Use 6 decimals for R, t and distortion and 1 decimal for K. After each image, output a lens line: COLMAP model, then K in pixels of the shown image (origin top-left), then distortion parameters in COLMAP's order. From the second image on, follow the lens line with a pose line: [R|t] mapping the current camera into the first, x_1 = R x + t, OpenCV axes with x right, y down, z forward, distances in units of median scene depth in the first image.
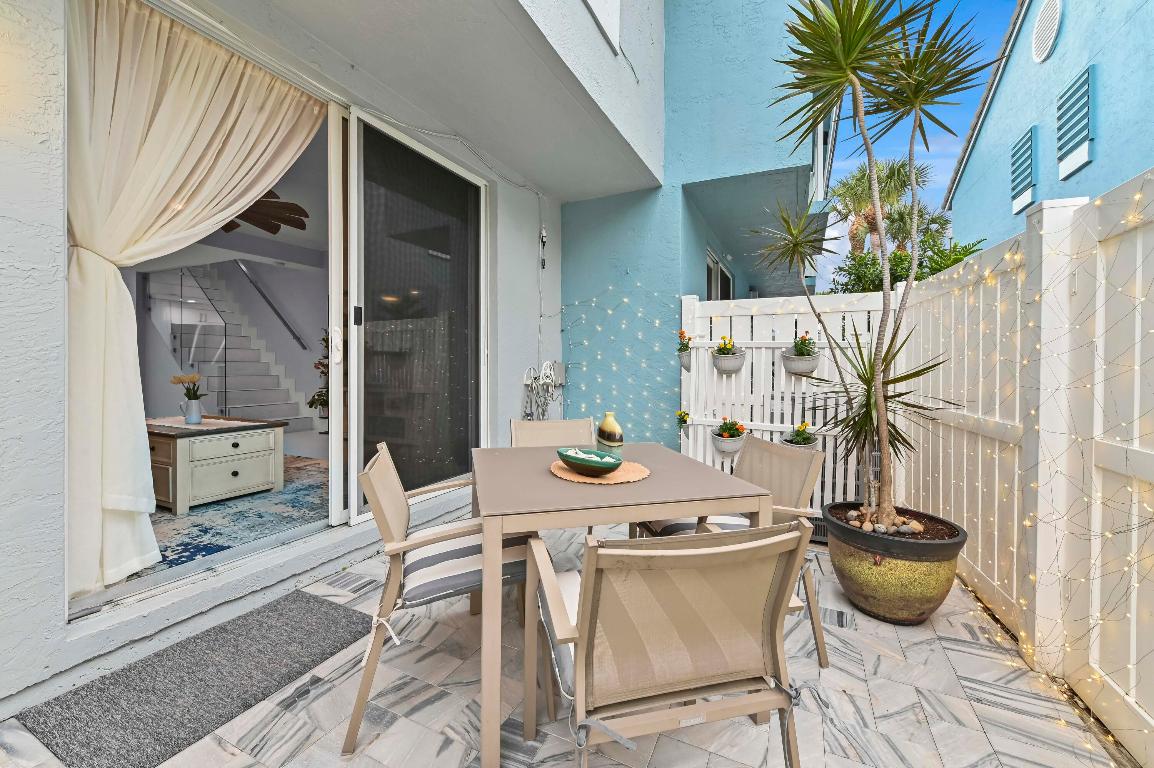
lens RADIAL K [[459.3, 0, 577.4], [0, 459.3, 373.2], [0, 0, 1]] dist [-0.001135, -0.000183]
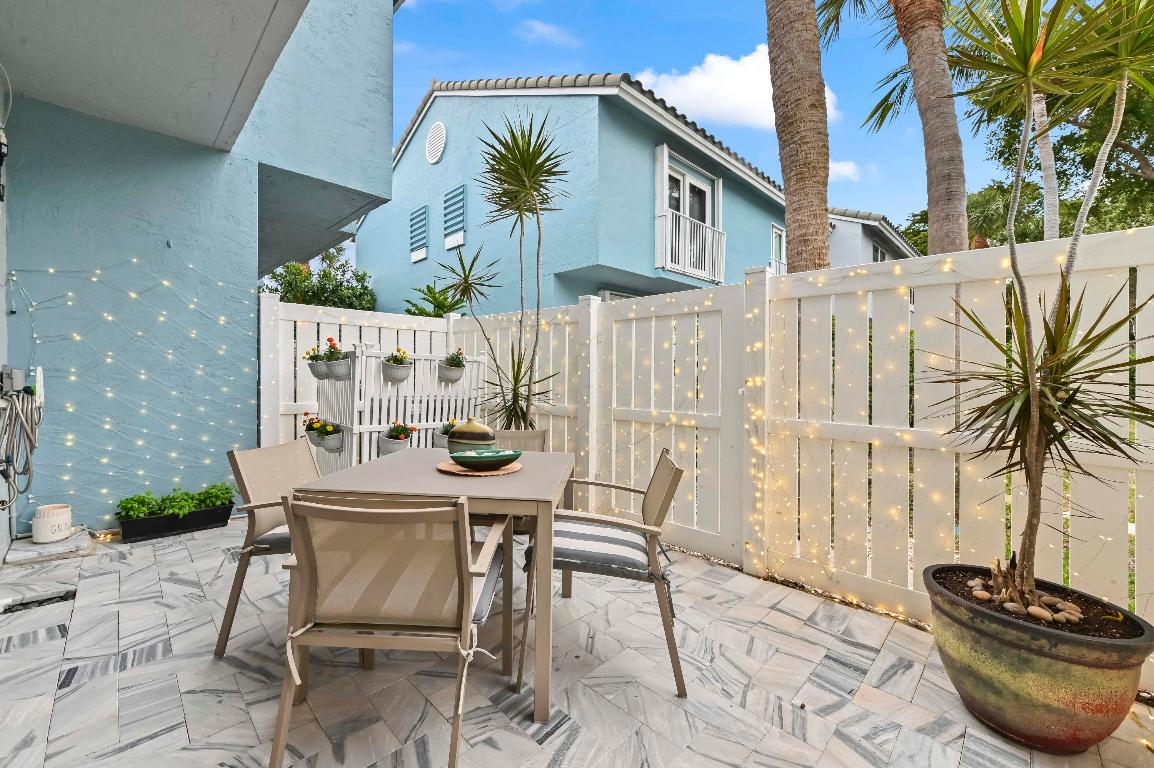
lens RADIAL K [[460.6, 0, 575.1], [0, 460.6, 386.5], [0, 0, 1]] dist [-0.000282, -0.000152]
pose [[0.327048, -0.027345, 0.944612, -0.417932], [0.010720, 0.999624, 0.025226, -0.007951], [-0.944947, 0.001876, 0.327219, 0.167575]]
